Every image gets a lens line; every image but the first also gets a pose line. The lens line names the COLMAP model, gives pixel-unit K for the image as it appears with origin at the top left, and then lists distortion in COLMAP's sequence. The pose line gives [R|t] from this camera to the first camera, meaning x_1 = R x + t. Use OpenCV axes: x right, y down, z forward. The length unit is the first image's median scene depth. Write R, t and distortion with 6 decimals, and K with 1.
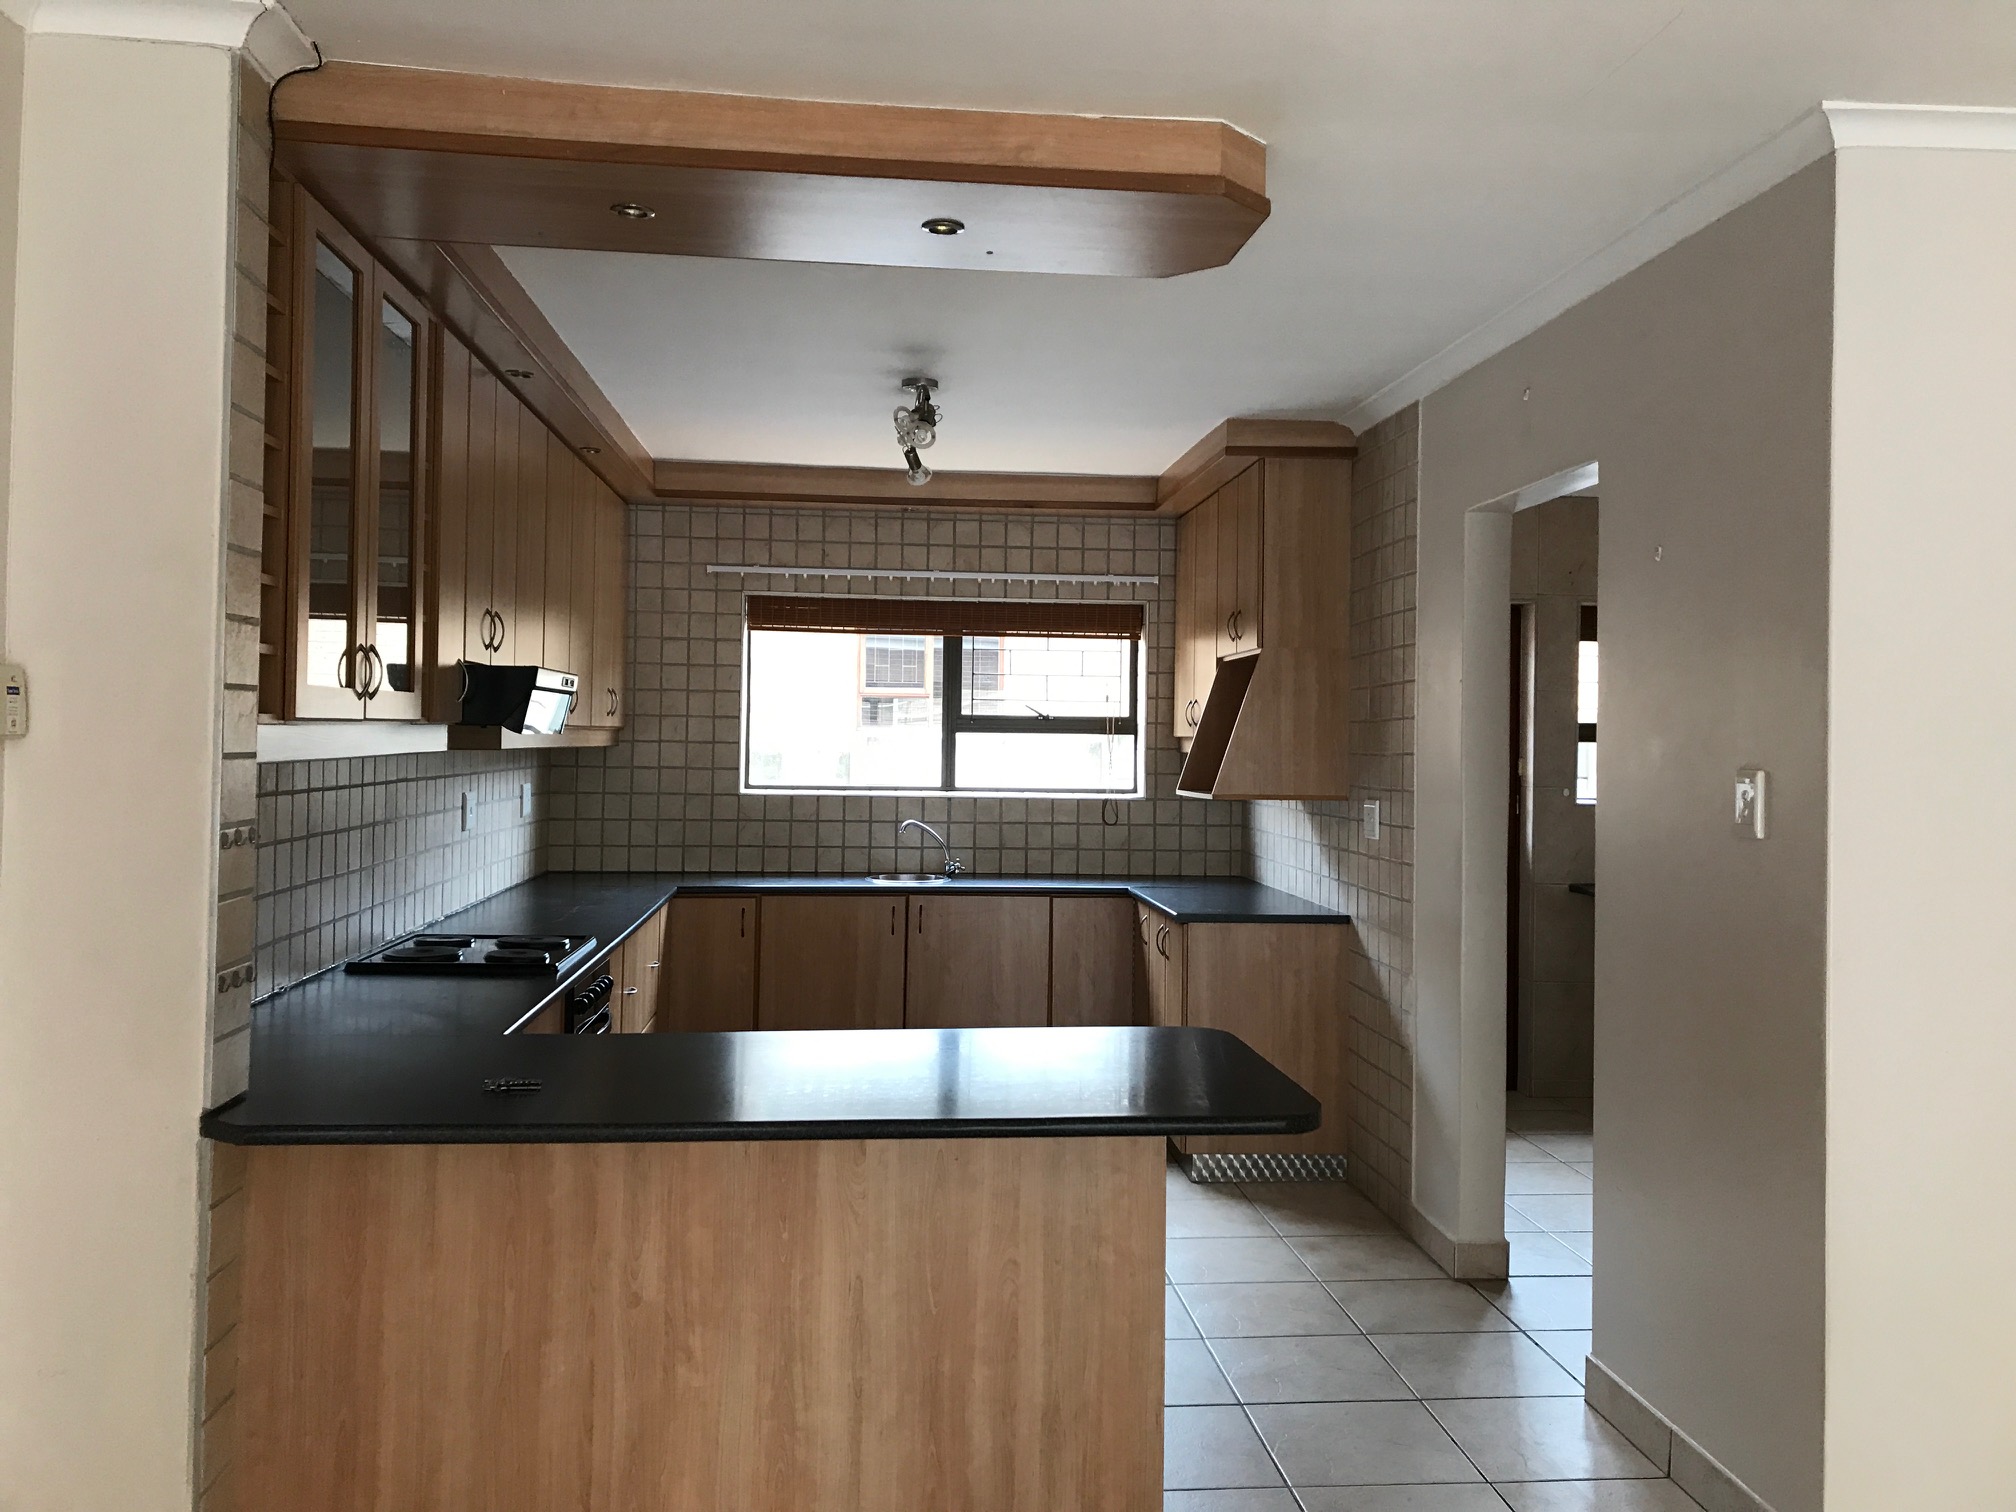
lens RADIAL K [[1644.7, 0, 1005.2], [0, 1644.7, 710.8], [0, 0, 1]] dist [0.132485, -0.300045]
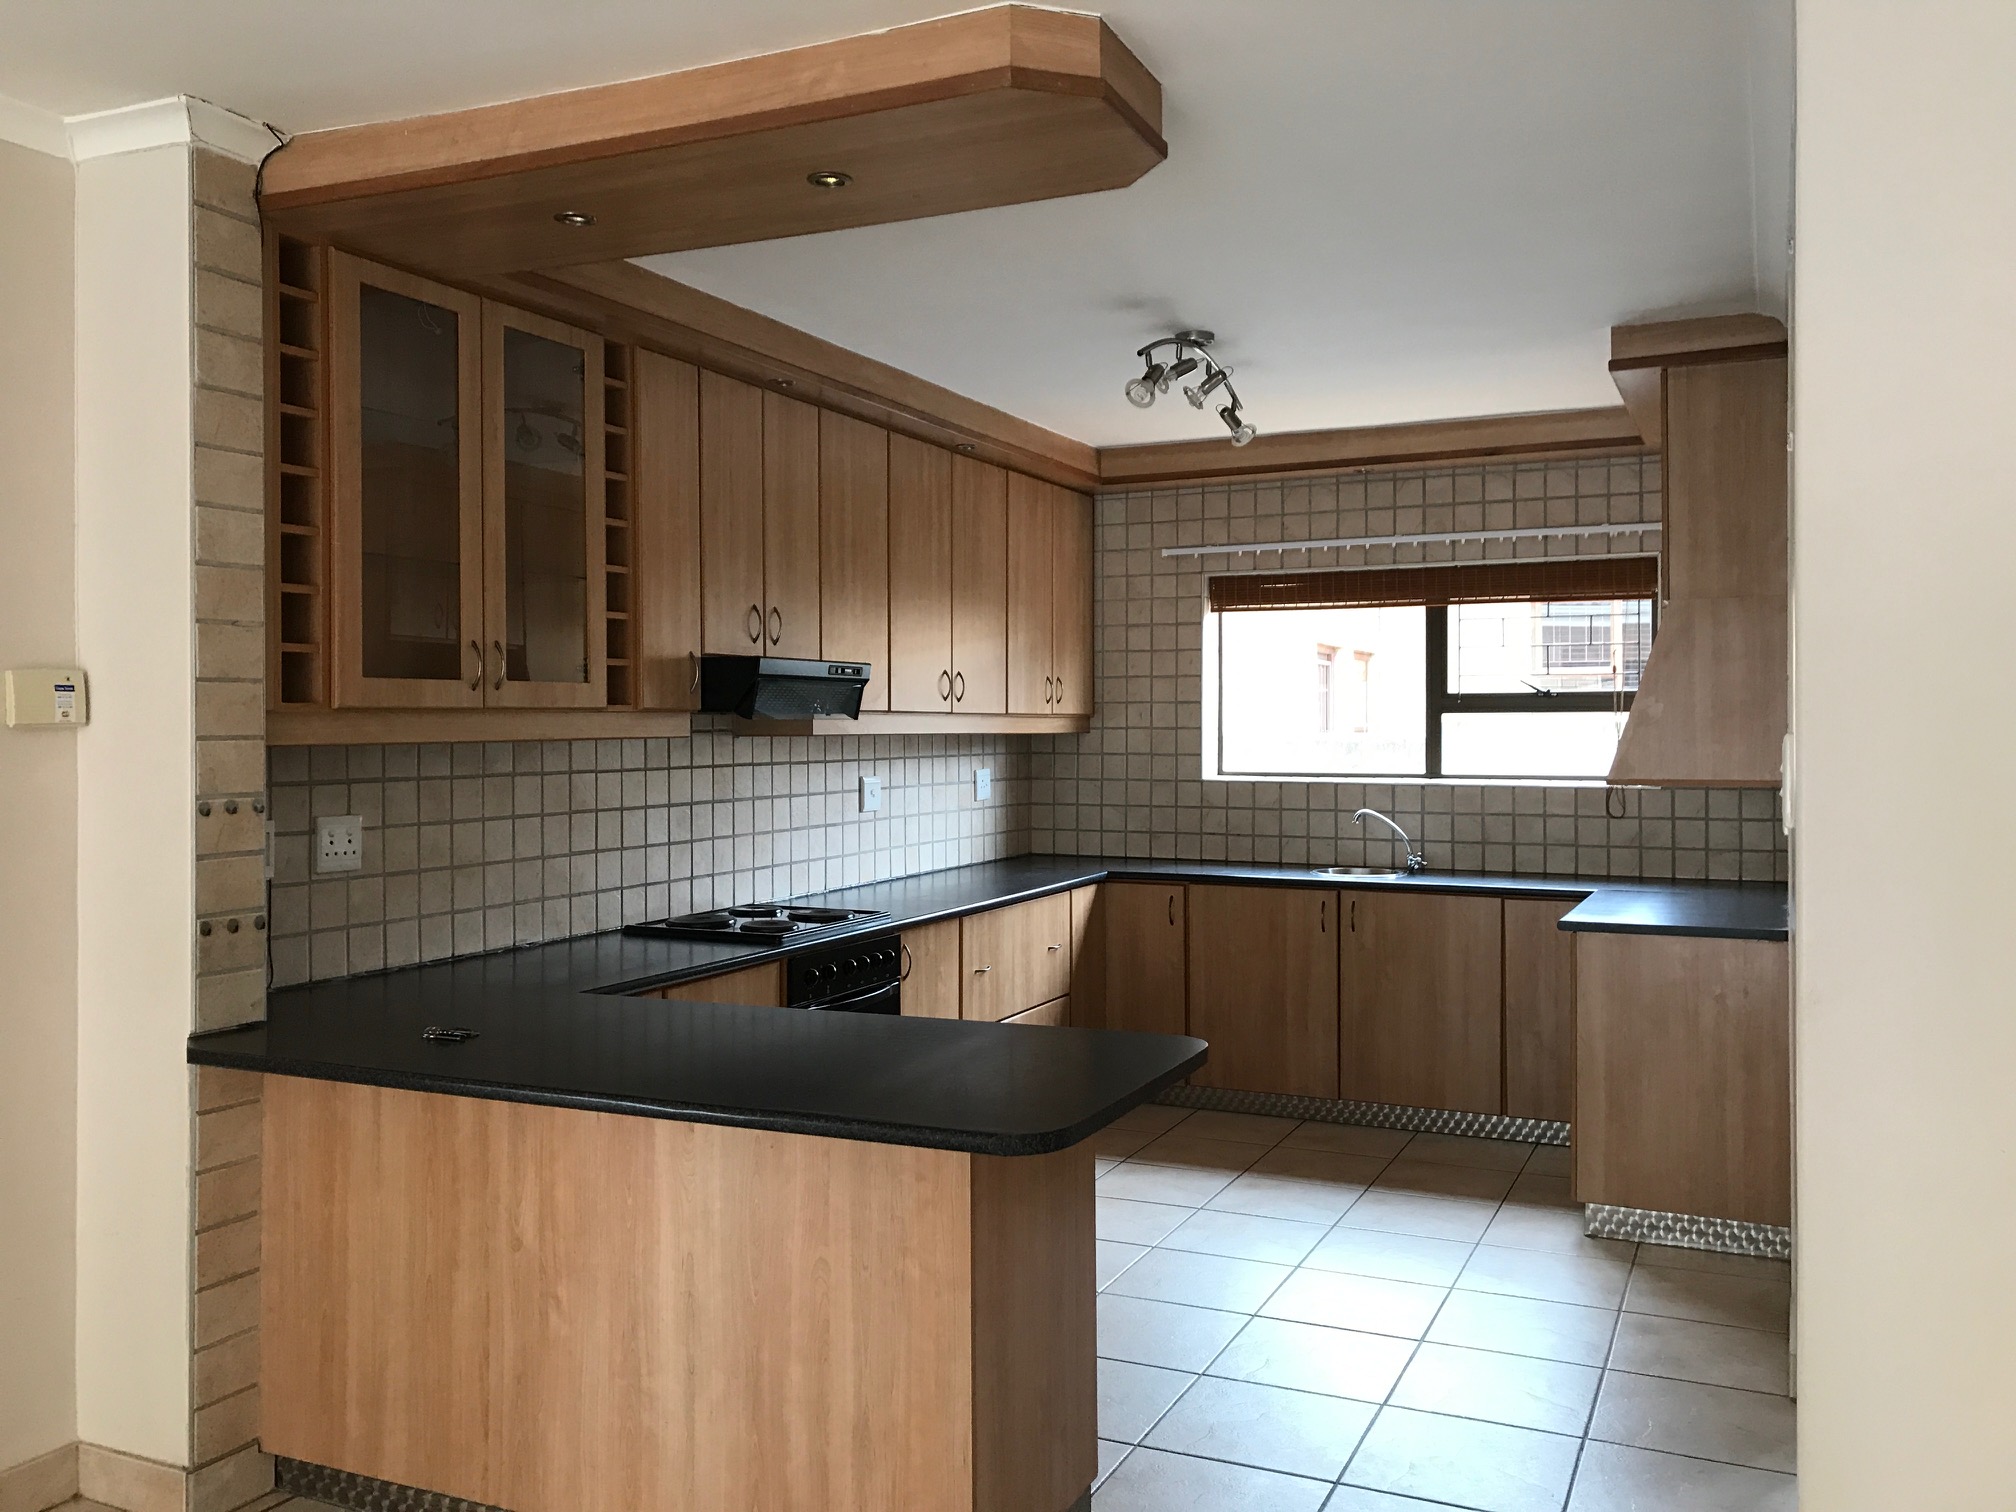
lens RADIAL K [[1652.0, 0, 1001.5], [0, 1652.0, 728.6], [0, 0, 1]] dist [0.161446, -0.391804]
pose [[0.862799, -0.015769, -0.505302, 0.241084], [0.023126, 0.999698, 0.008291, 0.008981], [0.505018, -0.018839, 0.862903, 0.096031]]
